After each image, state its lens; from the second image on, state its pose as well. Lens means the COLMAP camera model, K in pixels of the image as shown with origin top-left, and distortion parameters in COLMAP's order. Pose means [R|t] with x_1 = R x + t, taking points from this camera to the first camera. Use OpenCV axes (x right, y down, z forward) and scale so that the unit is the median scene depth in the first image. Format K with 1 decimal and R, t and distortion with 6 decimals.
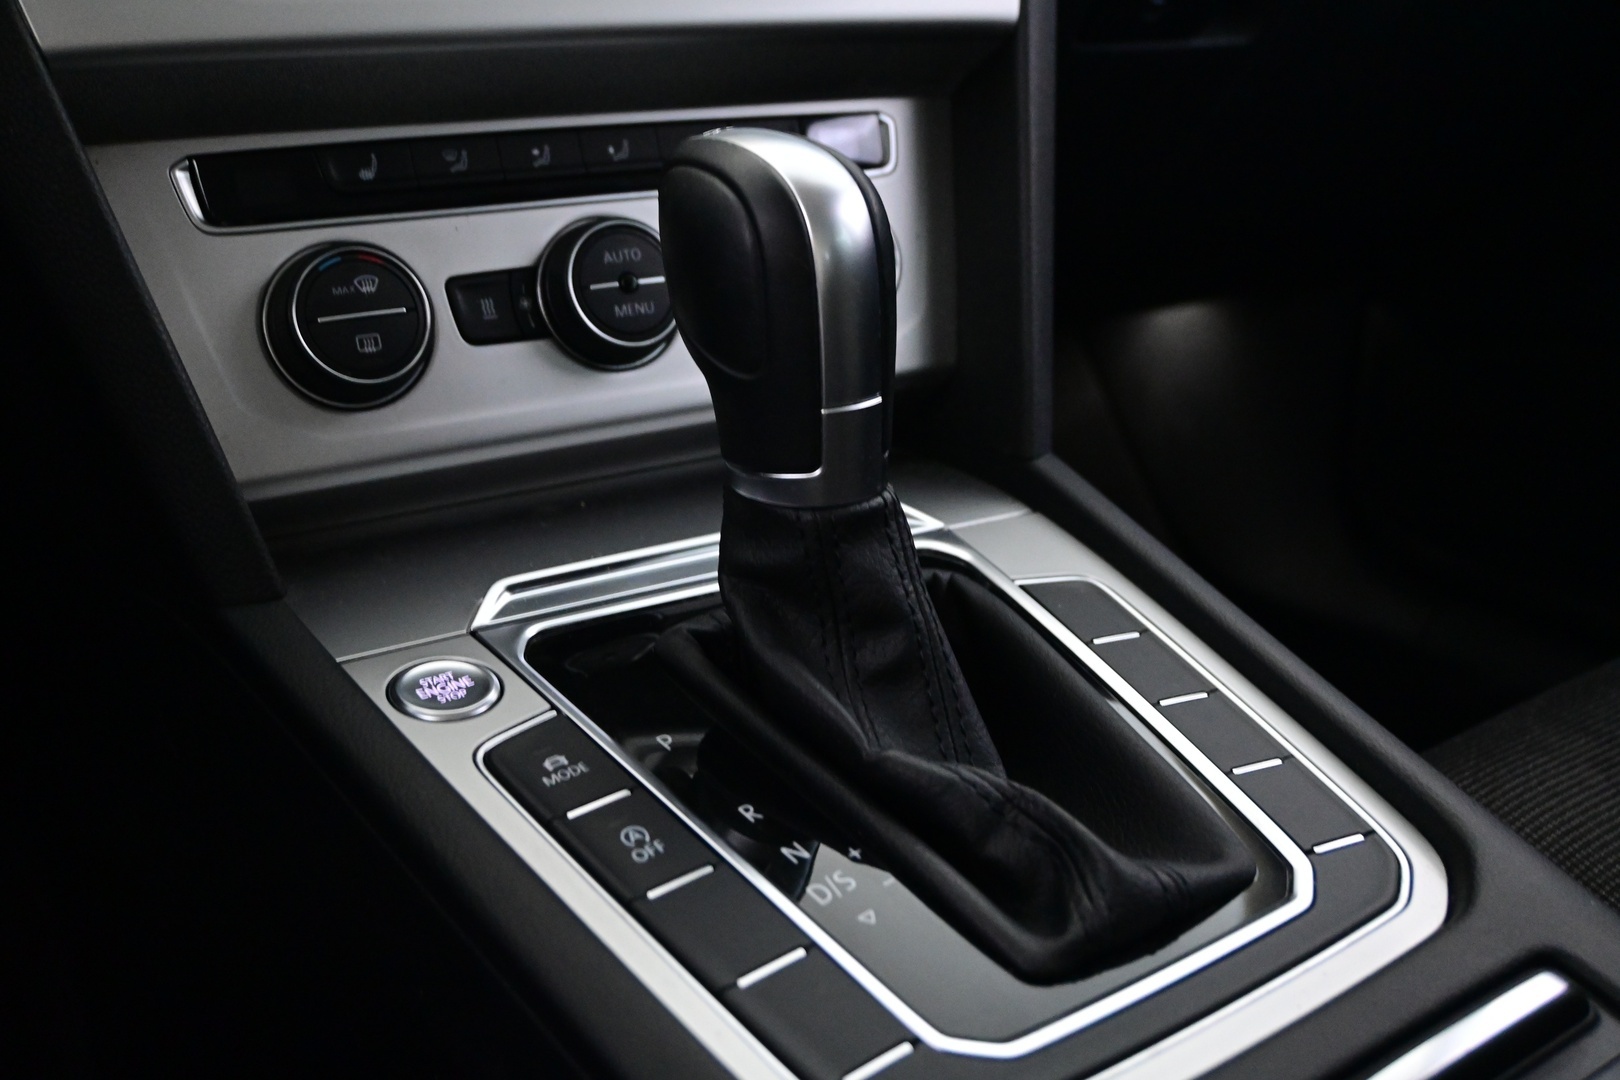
lens RADIAL K [[1595.2, 0, 810.0], [0, 1595.2, 540.0], [0, 0, 1]] dist [0.008207, 0.004719]
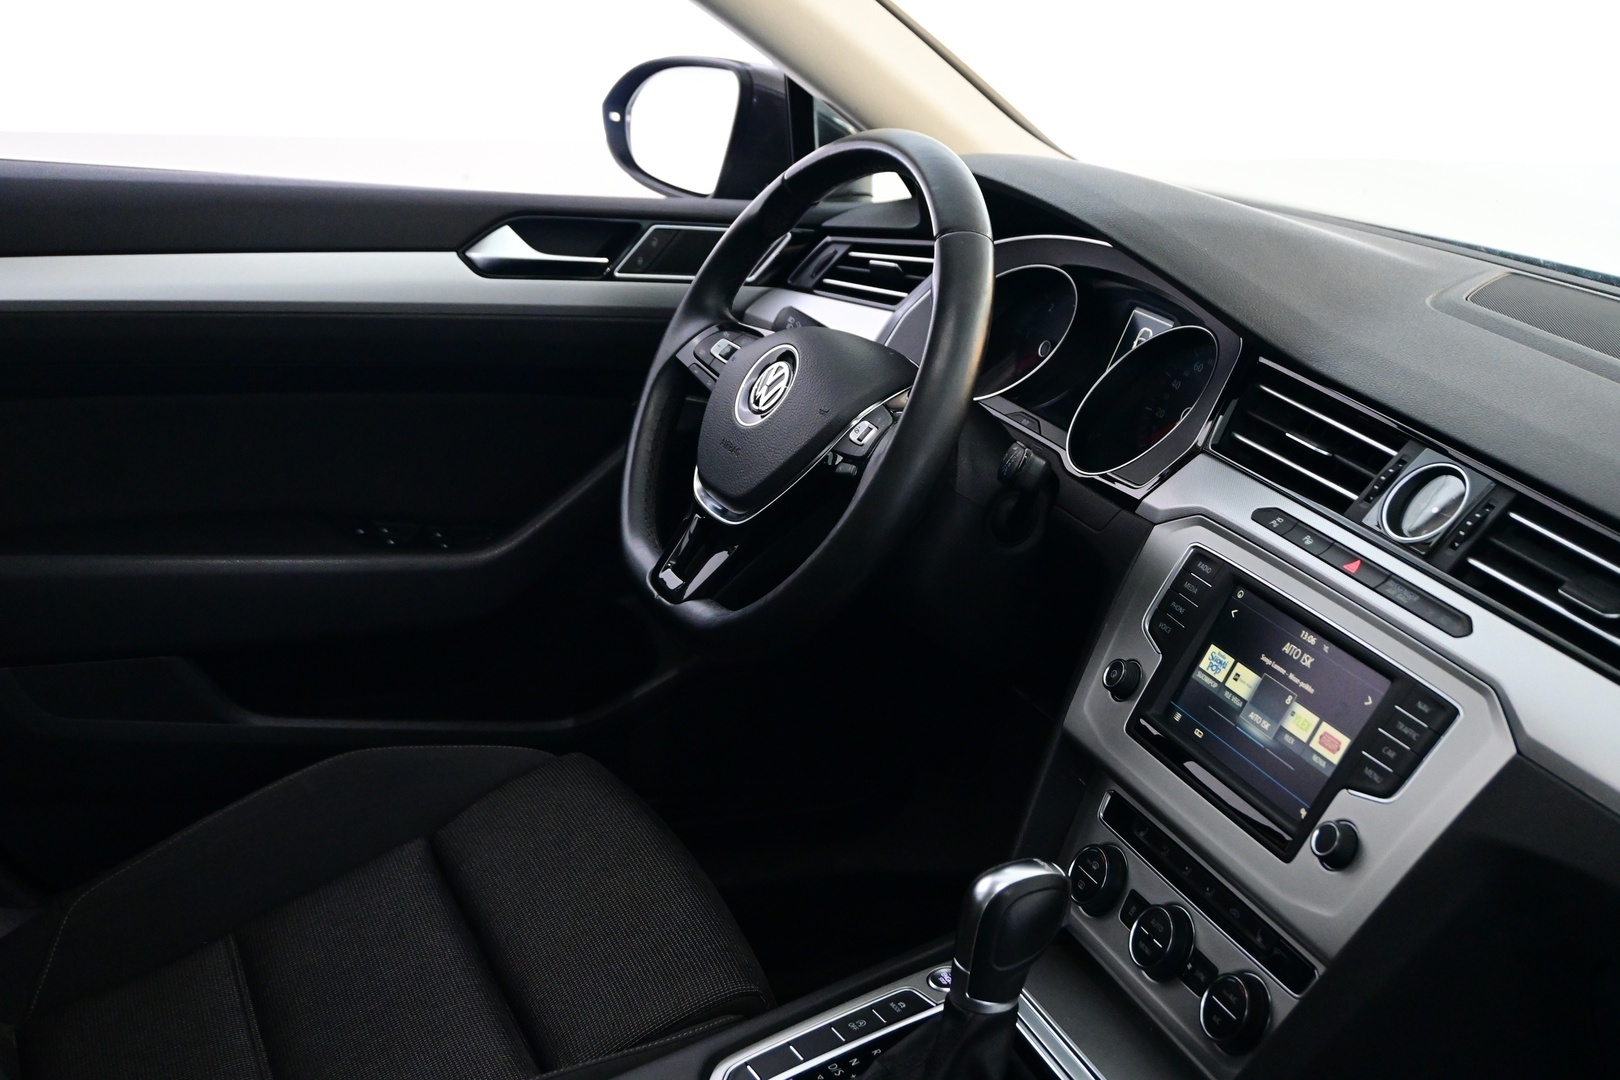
lens RADIAL K [[1979.6, 0, 810.0], [0, 1979.6, 540.0], [0, 0, 1]] dist [0.006057, 0.002536]
pose [[-0.165237, 0.318652, -0.933358, 2.421493], [-0.429250, 0.828795, 0.358946, -1.459030], [0.887942, 0.459955, -0.000167, 0.411819]]
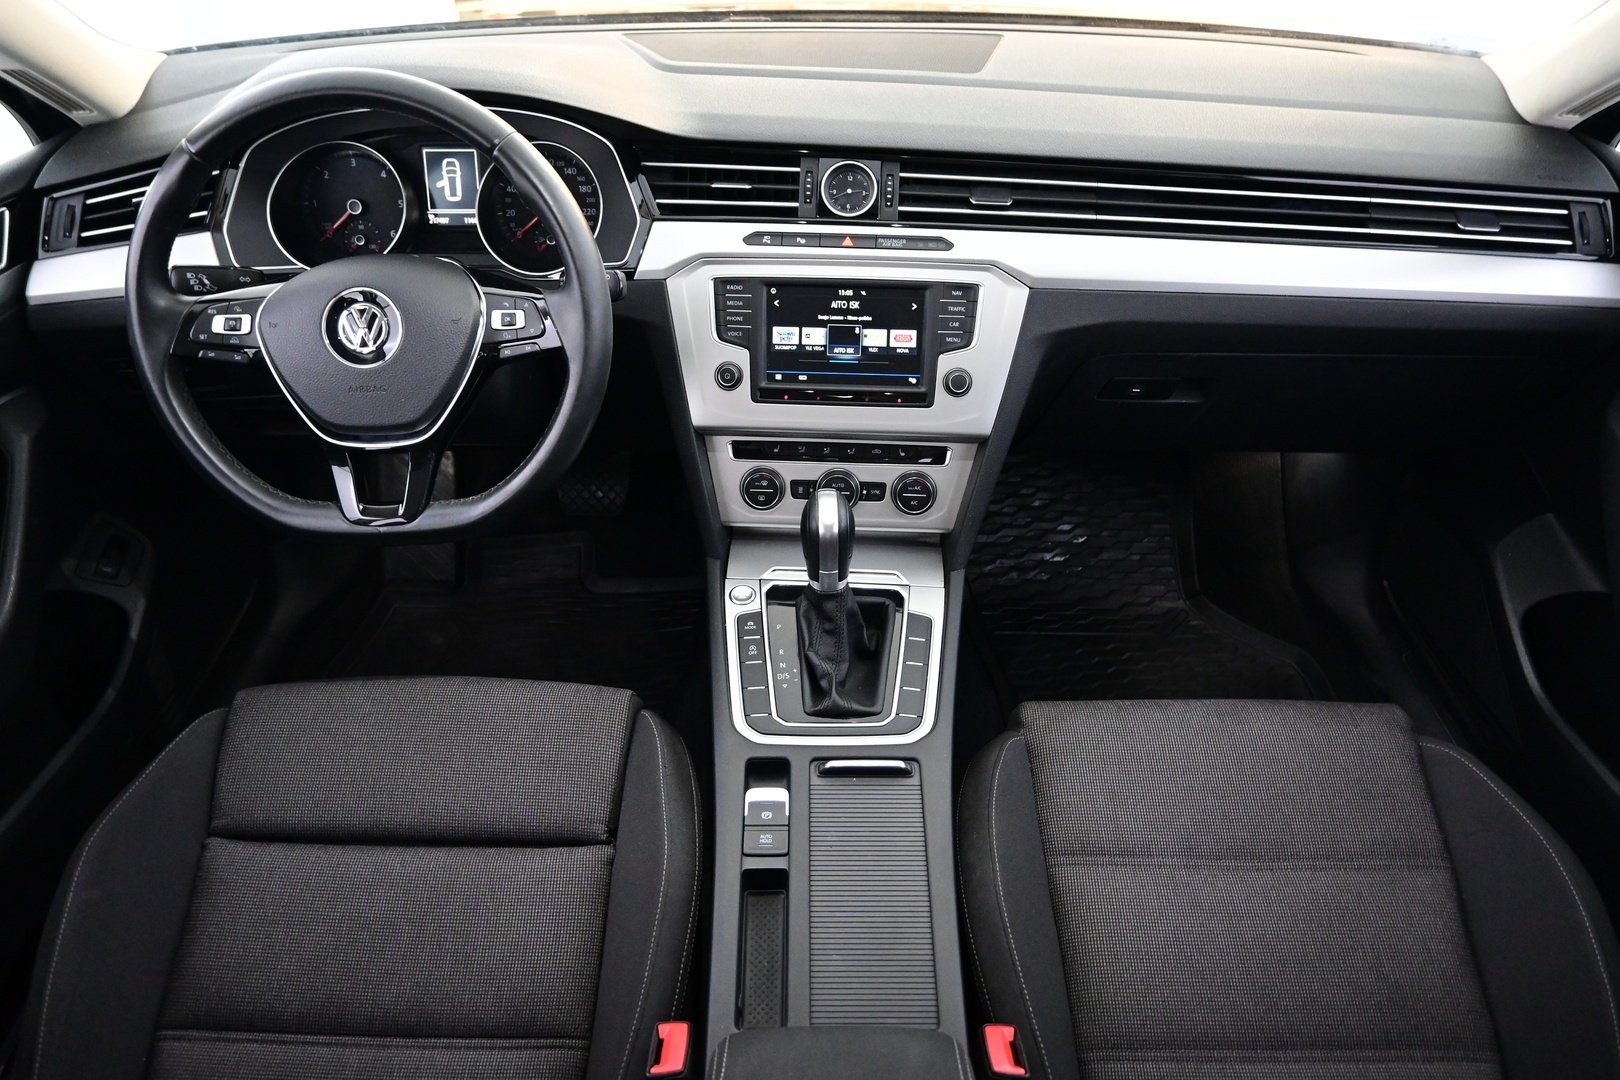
lens RADIAL K [[1125.1, 0, 810.0], [0, 1125.1, 540.0], [0, 0, 1]] dist [-0.006383, -0.000129]
pose [[0.809739, 0.358616, -0.464453, 1.152811], [-0.209713, 0.916102, 0.341727, -1.009980], [0.548035, -0.179307, 0.817010, -1.219628]]
